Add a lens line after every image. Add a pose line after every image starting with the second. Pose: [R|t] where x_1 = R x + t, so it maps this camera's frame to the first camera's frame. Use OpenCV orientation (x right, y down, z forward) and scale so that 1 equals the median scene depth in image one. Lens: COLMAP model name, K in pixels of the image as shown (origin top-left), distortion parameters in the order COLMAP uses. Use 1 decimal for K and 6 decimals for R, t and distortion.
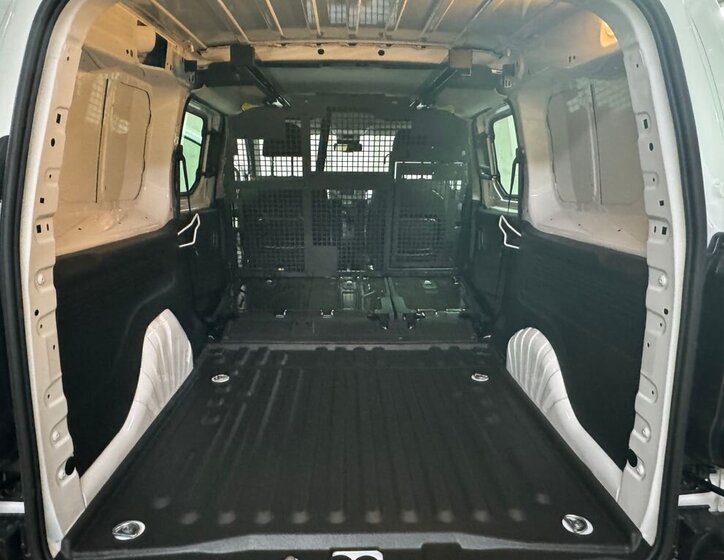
lens RADIAL K [[575.0, 0, 362.0], [0, 575.0, 280.0], [0, 0, 1]] dist [0.009929, 0.007792]
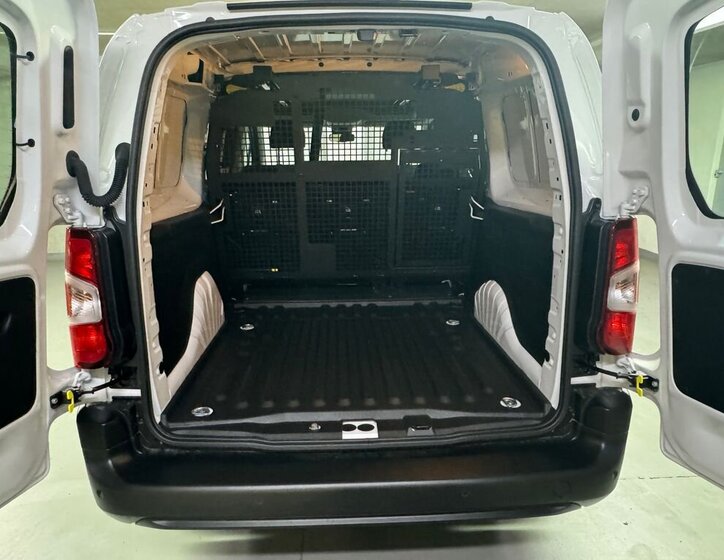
lens RADIAL K [[575.0, 0, 362.0], [0, 575.0, 280.0], [0, 0, 1]] dist [0.009929, 0.007792]
pose [[0.999734, -0.020510, 0.010533, -0.008064], [0.020263, 0.999529, 0.023059, 0.063005], [-0.011001, -0.022839, 0.999679, -0.373924]]
